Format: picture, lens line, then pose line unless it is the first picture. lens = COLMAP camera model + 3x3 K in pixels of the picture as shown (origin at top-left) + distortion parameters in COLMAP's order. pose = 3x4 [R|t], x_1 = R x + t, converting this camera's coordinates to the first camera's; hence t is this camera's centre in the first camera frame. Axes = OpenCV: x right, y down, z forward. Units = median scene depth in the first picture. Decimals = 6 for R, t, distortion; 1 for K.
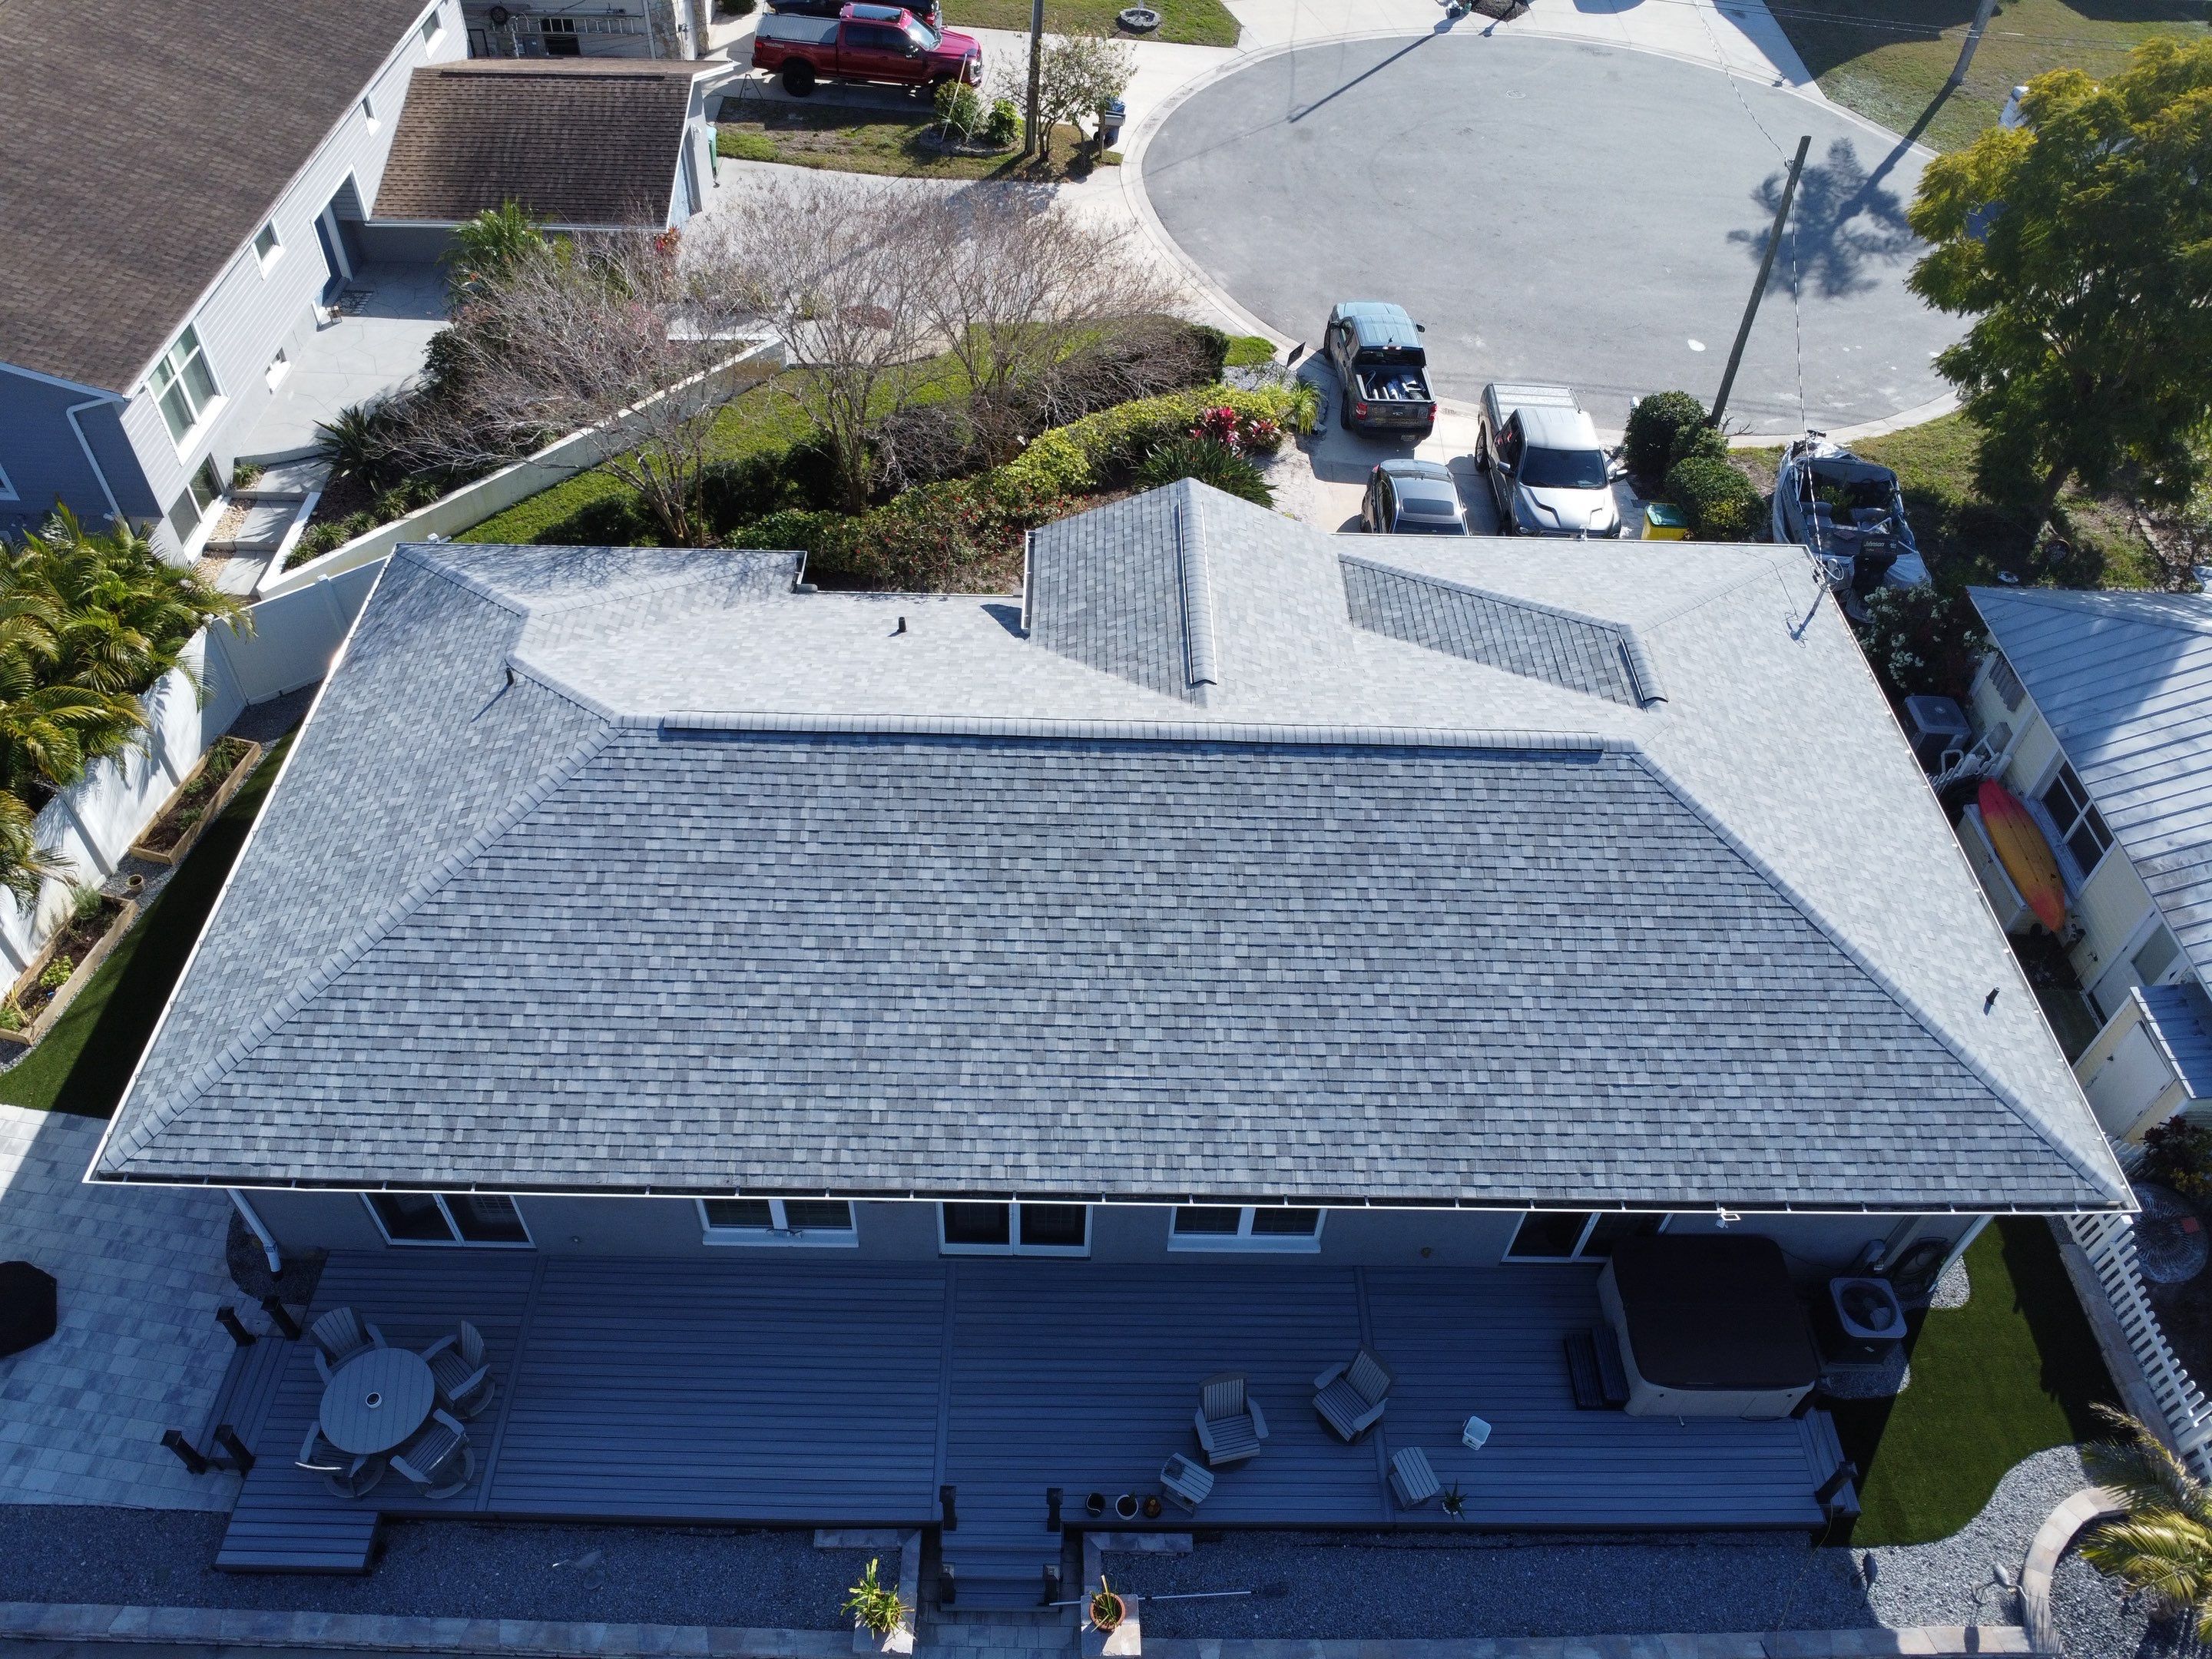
lens RADIAL K [[1601.9, 0, 1097.2], [0, 1601.9, 814.5], [0, 0, 1]] dist [-0.022975, -0.016741]
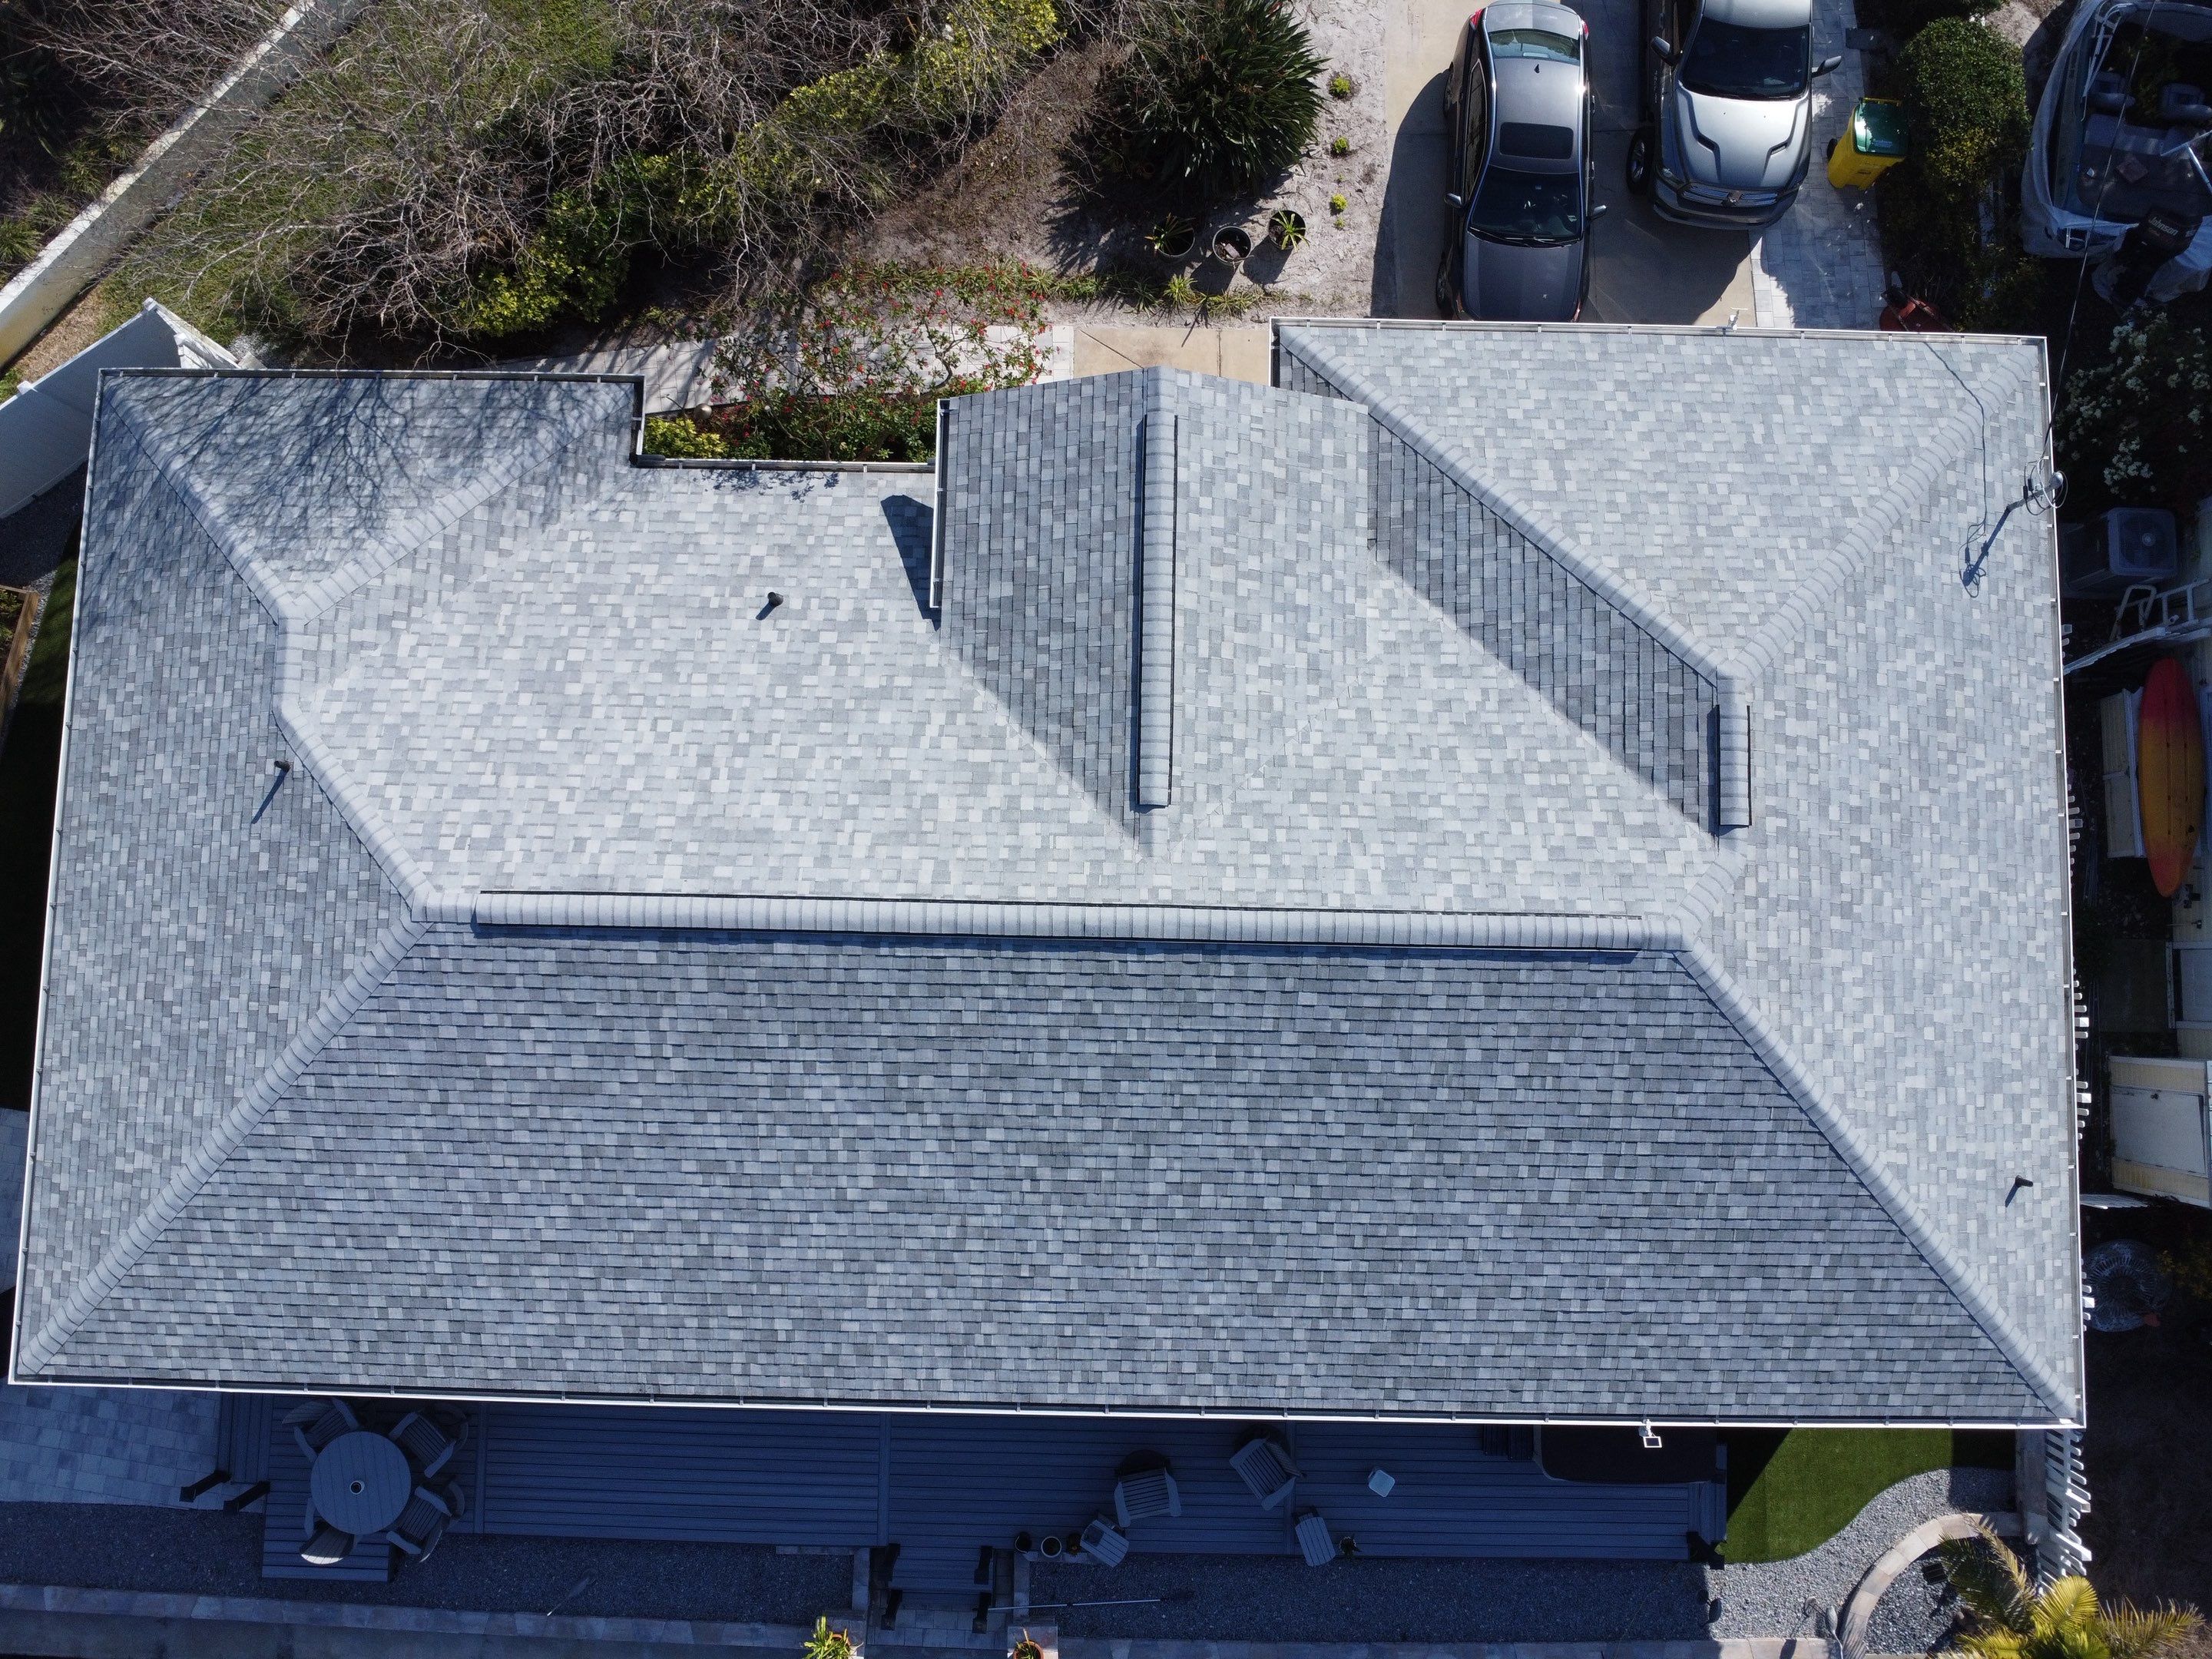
lens RADIAL K [[1601.9, 0, 1095.2], [0, 1601.9, 815.8], [0, 0, 1]] dist [-0.022975, -0.016741]
pose [[0.999119, 0.021942, -0.035785, 0.074667], [0.004861, 0.786295, 0.617832, -0.625014], [0.041694, -0.617462, 0.785495, 0.425780]]
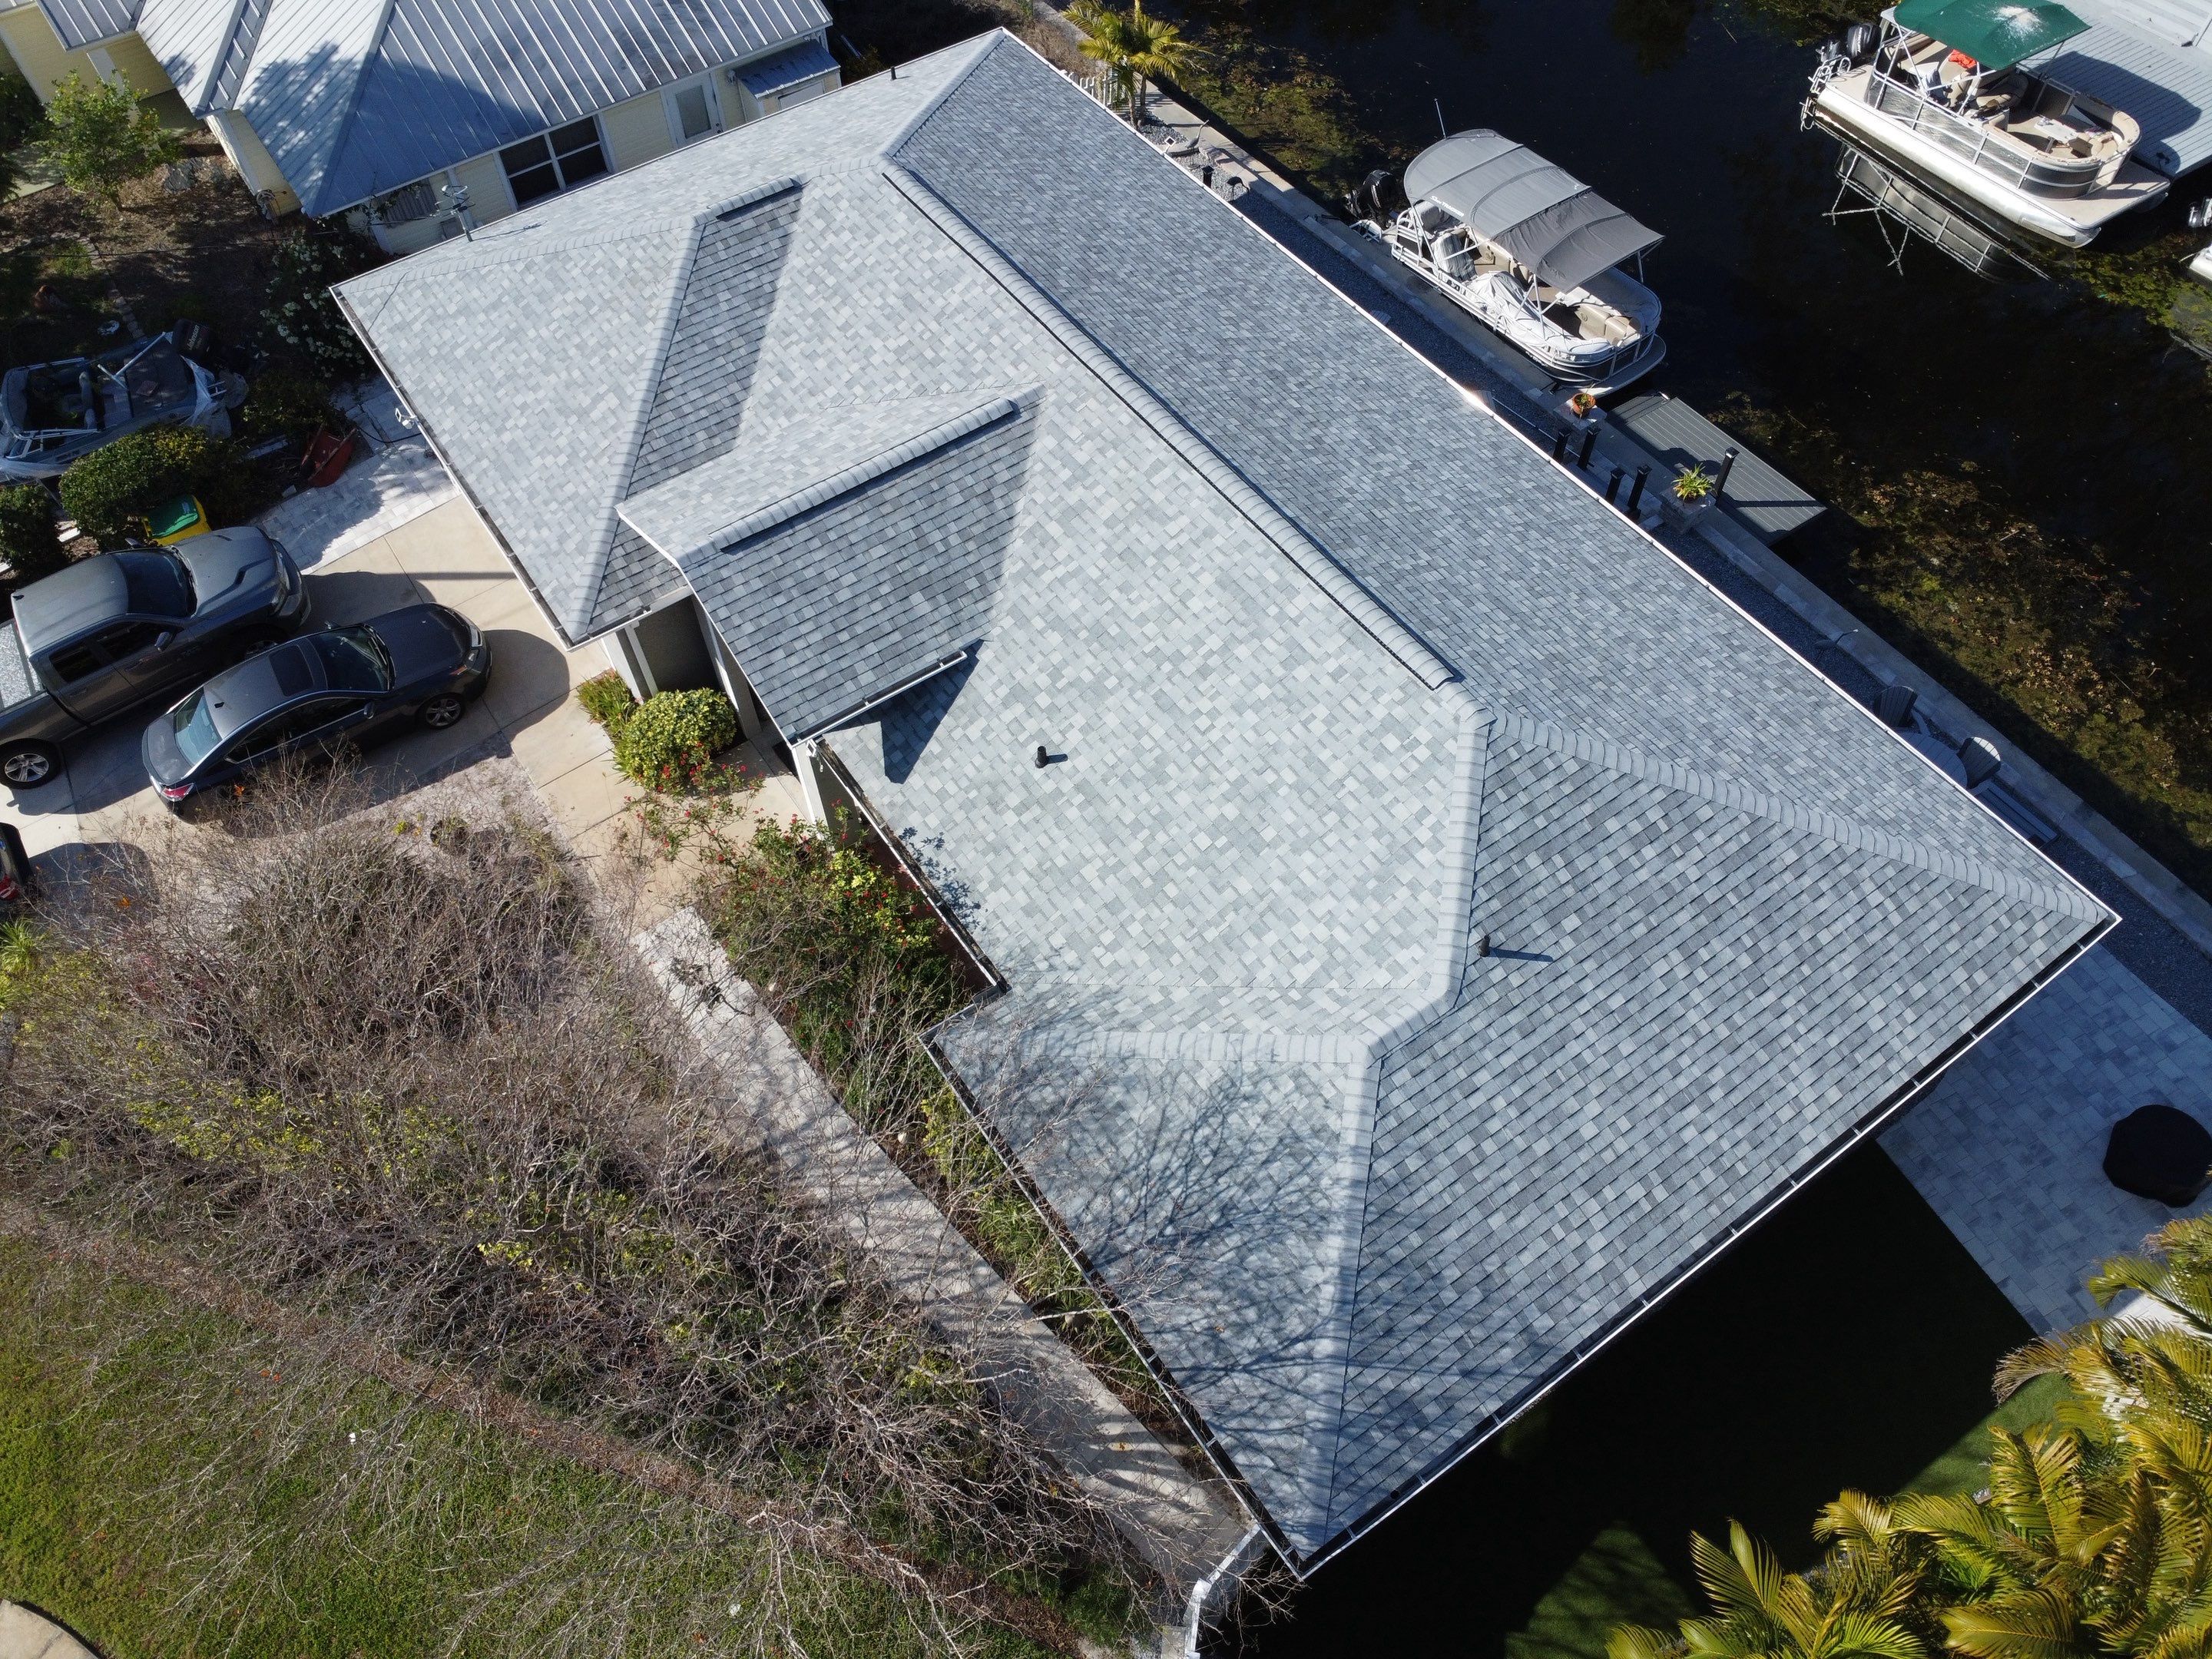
lens RADIAL K [[1601.9, 0, 1093.7], [0, 1601.9, 822.7], [0, 0, 1]] dist [-0.022975, -0.016741]
pose [[-0.564133, -0.690059, 0.453401, -0.637308], [0.598066, 0.037096, 0.800588, -0.904537], [-0.569273, 0.722802, 0.391773, 0.865036]]
